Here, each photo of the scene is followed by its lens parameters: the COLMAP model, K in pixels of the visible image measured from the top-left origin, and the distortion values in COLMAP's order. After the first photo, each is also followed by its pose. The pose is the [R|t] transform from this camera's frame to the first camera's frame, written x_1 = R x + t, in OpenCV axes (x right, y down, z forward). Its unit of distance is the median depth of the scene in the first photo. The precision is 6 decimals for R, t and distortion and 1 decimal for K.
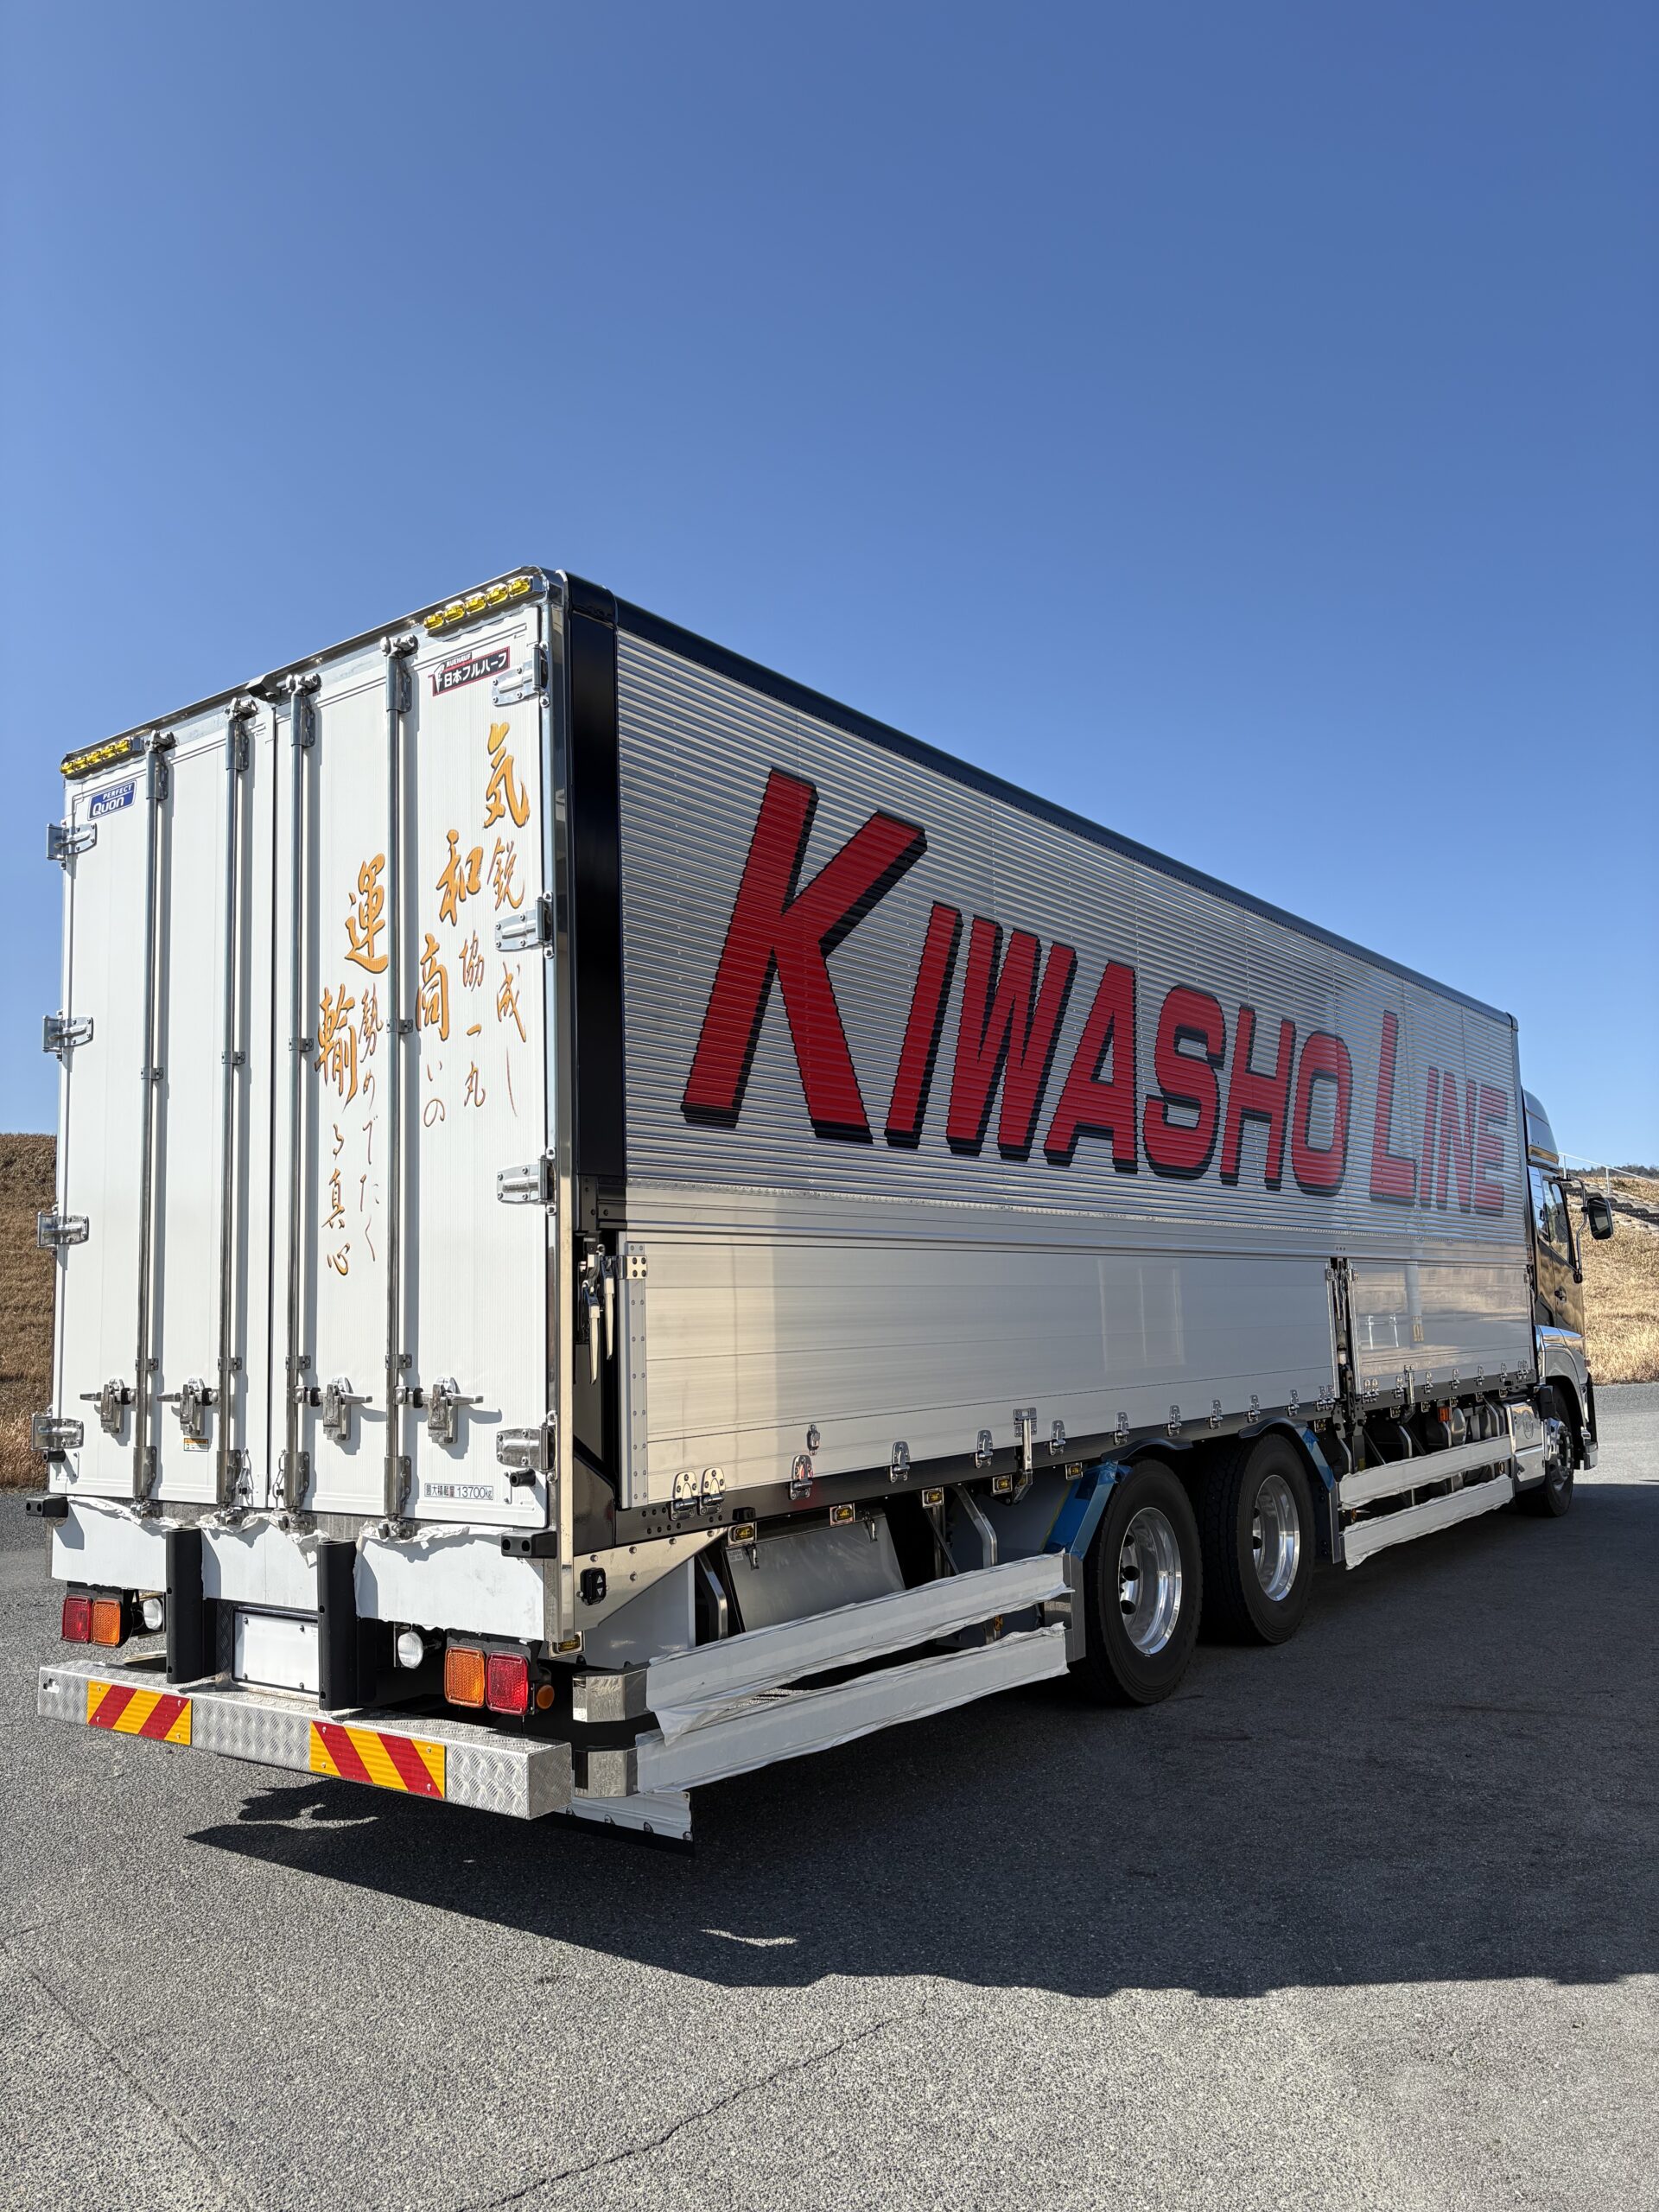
lens RADIAL K [[1694.8, 0, 806.0], [0, 1694.8, 1111.4], [0, 0, 1]] dist [0.044262, -0.035587]
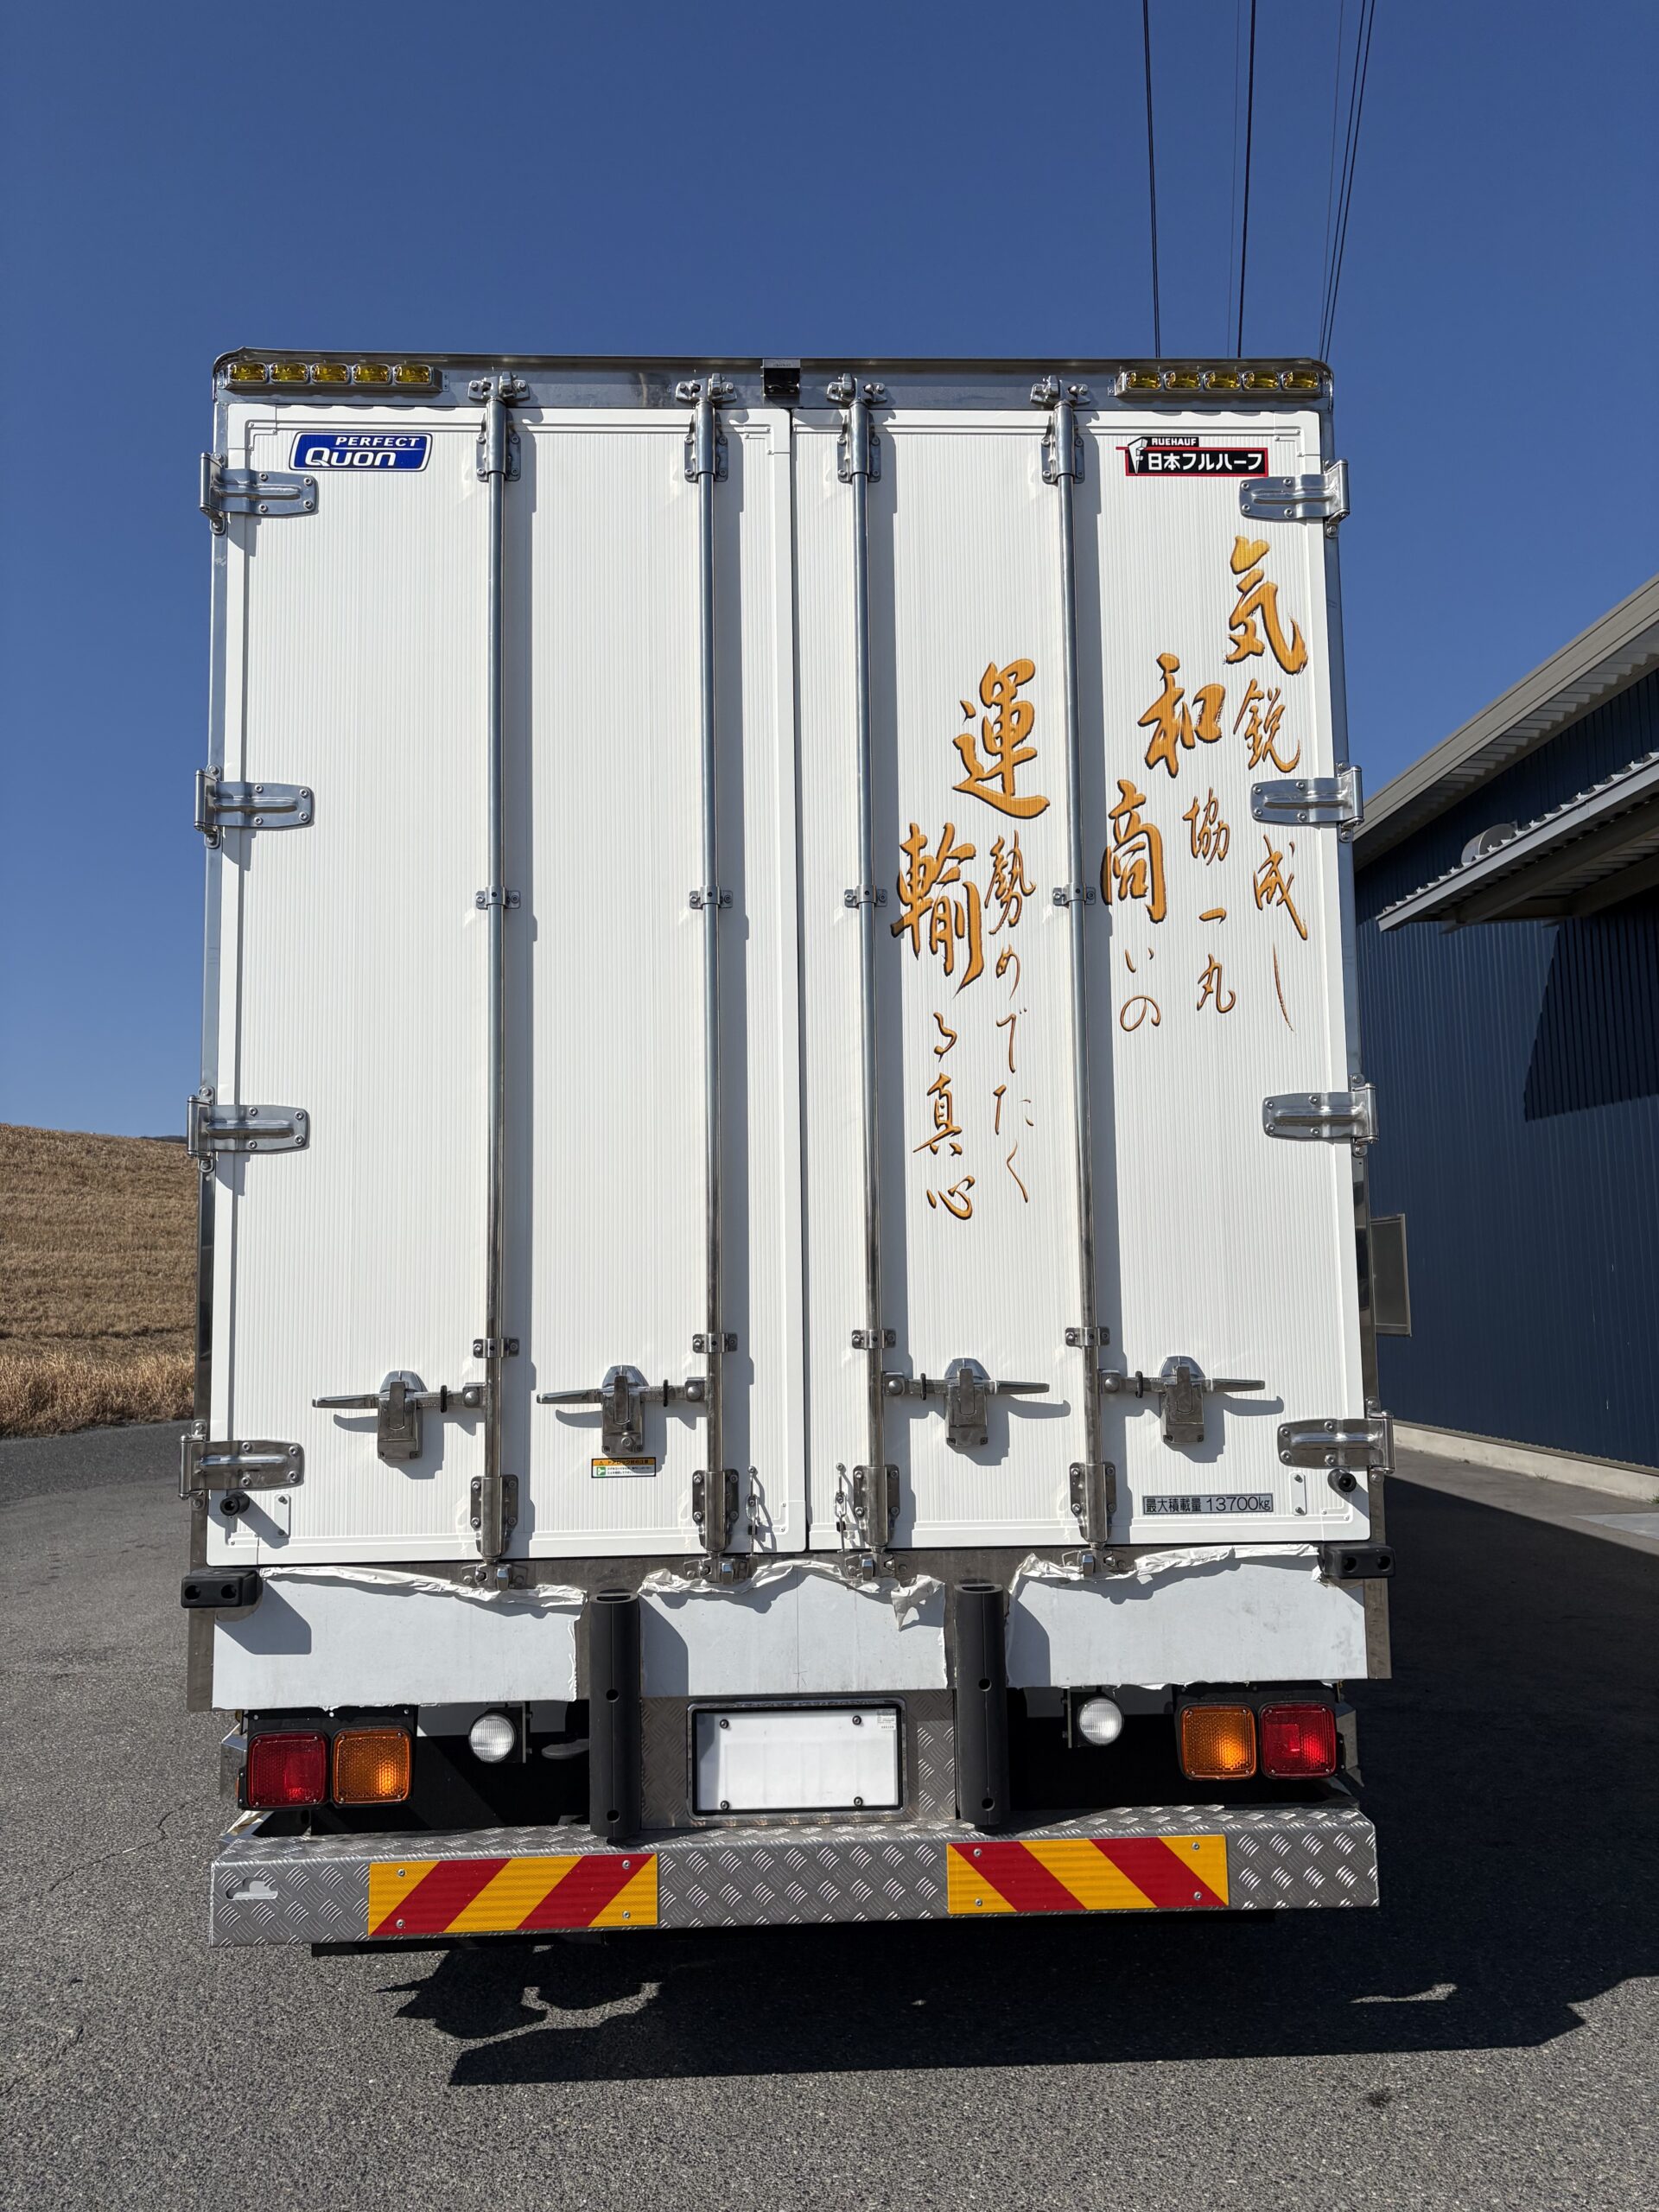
lens RADIAL K [[1694.8, 0, 810.7], [0, 1694.8, 1101.4], [0, 0, 1]] dist [0.044262, -0.035587]
pose [[0.767391, 0.084140, 0.635634, -0.766276], [-0.082067, 0.996088, -0.032776, 0.072810], [-0.635905, -0.027013, 0.771294, 0.469689]]
